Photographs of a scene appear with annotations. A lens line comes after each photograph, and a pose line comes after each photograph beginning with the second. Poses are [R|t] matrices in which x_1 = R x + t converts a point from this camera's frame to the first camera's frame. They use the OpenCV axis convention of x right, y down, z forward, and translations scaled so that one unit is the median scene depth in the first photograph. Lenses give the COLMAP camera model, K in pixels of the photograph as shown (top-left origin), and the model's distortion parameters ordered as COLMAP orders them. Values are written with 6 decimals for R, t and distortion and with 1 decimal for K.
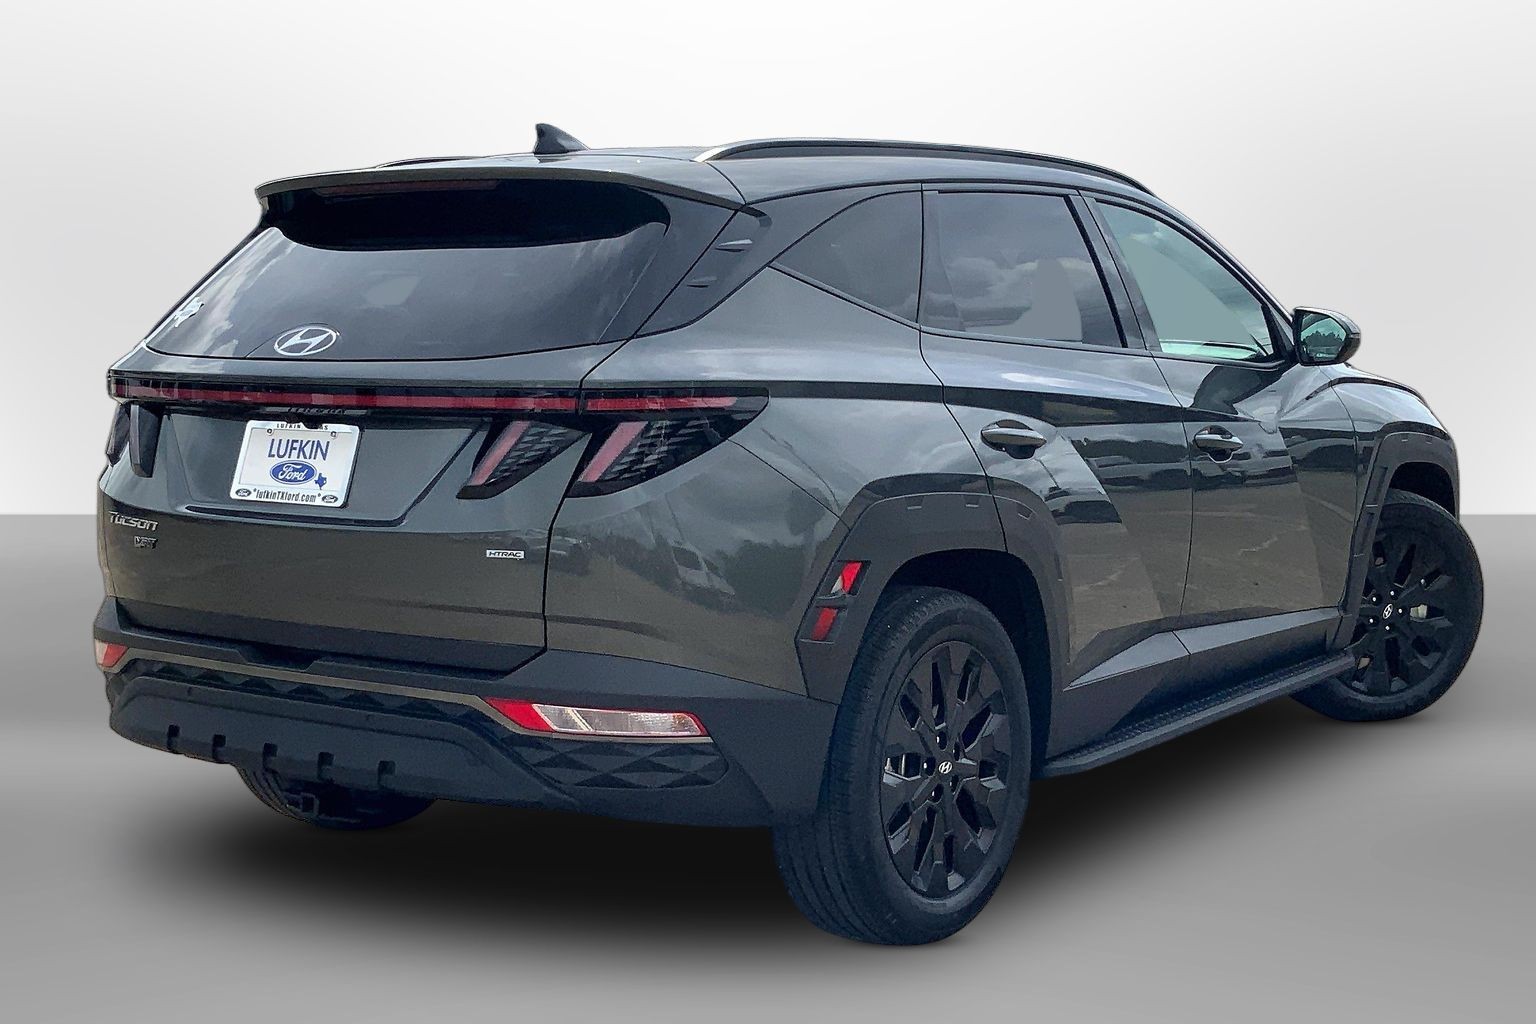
lens RADIAL K [[2800.1, 0, 769.9], [0, 2800.1, 501.4], [0, 0, 1]] dist [-0.385168, 0.000000]
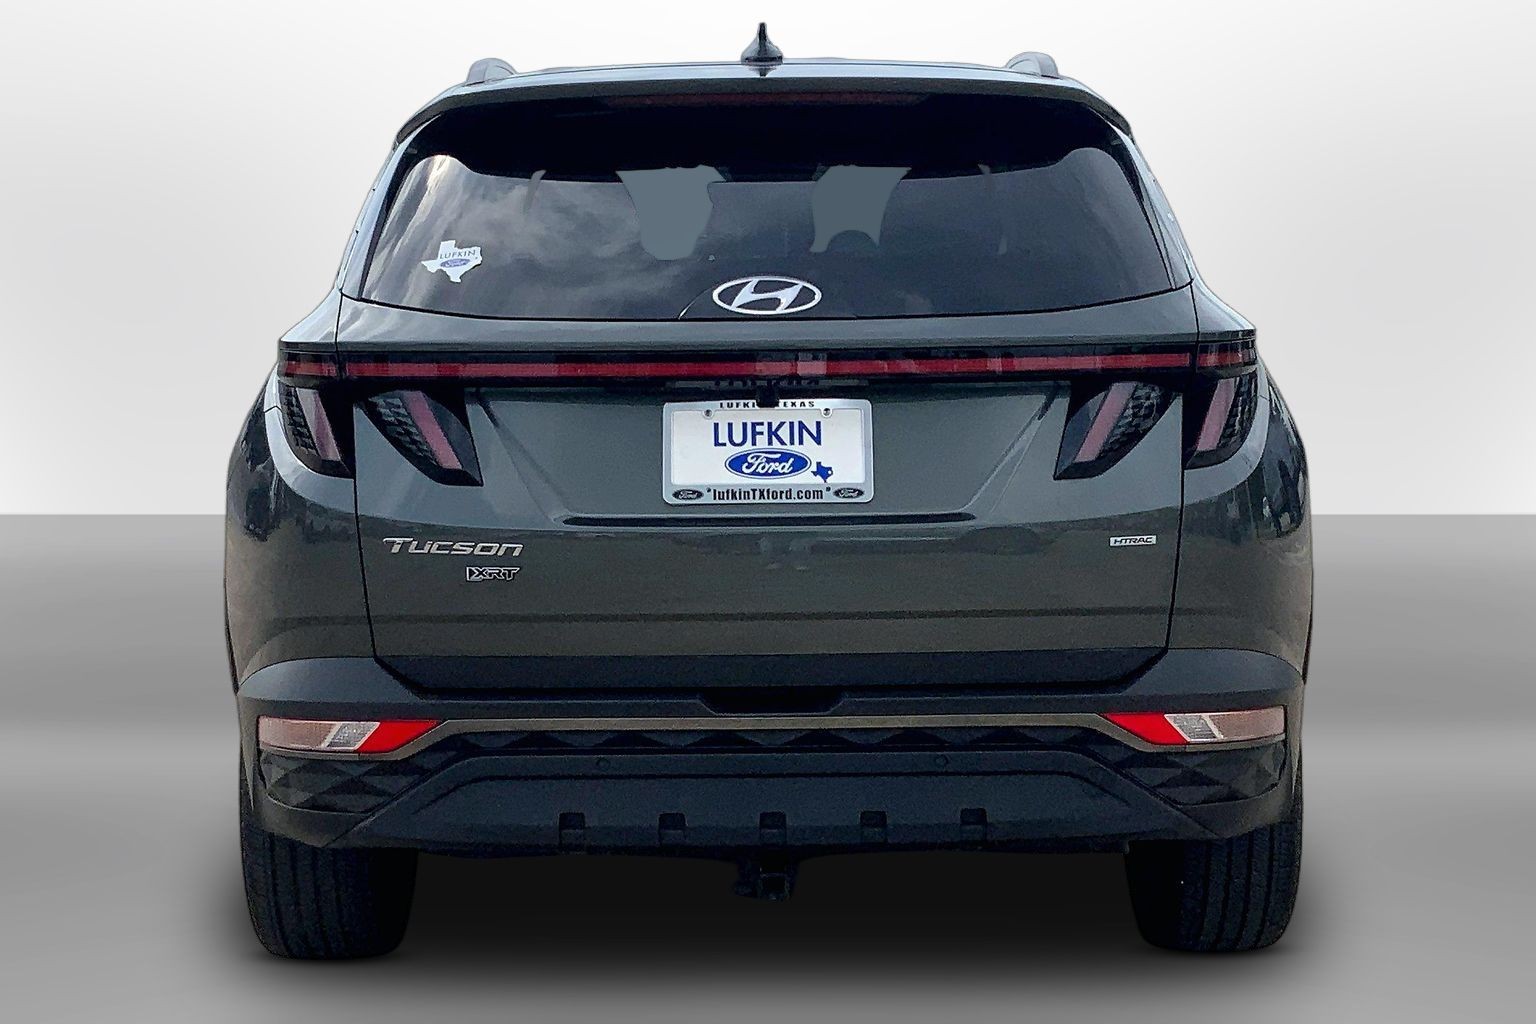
lens RADIAL K [[2483.1, 0, 764.7], [0, 2483.1, 509.3], [0, 0, 1]] dist [0.208733, 0.000000]
pose [[0.797010, -0.078587, 0.598831, -0.597953], [0.059276, 0.996890, 0.051933, -0.034296], [-0.601050, -0.005895, 0.799190, 0.439352]]
